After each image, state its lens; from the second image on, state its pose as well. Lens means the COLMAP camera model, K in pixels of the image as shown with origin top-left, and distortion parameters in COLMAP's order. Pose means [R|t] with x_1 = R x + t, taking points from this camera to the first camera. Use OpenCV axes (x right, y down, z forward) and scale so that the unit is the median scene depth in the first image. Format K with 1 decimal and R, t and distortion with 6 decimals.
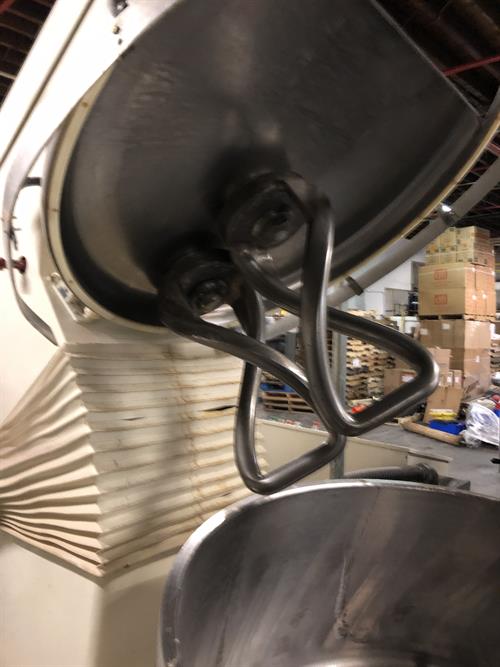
lens RADIAL K [[550.5, 0, 250.0], [0, 550.5, 333.5], [0, 0, 1]] dist [0.006434, -0.004189]
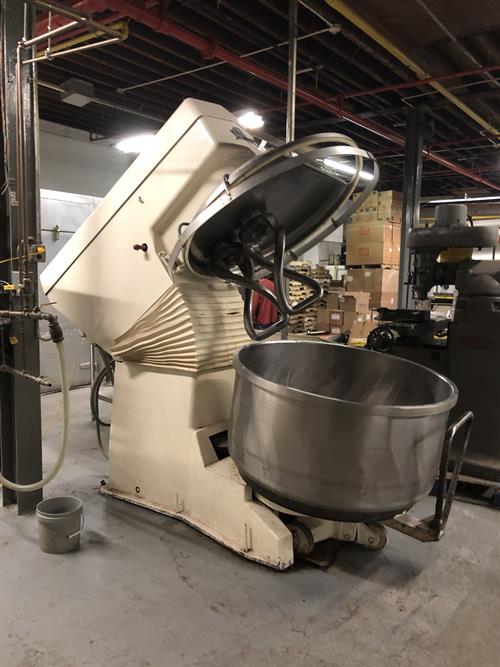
lens RADIAL K [[550.5, 0, 250.0], [0, 550.5, 333.5], [0, 0, 1]] dist [0.006434, -0.004189]
pose [[0.994087, -0.014251, 0.107643, -0.051134], [0.004068, 0.995542, 0.094235, 0.002590], [-0.108506, -0.093240, 0.989713, -0.272422]]
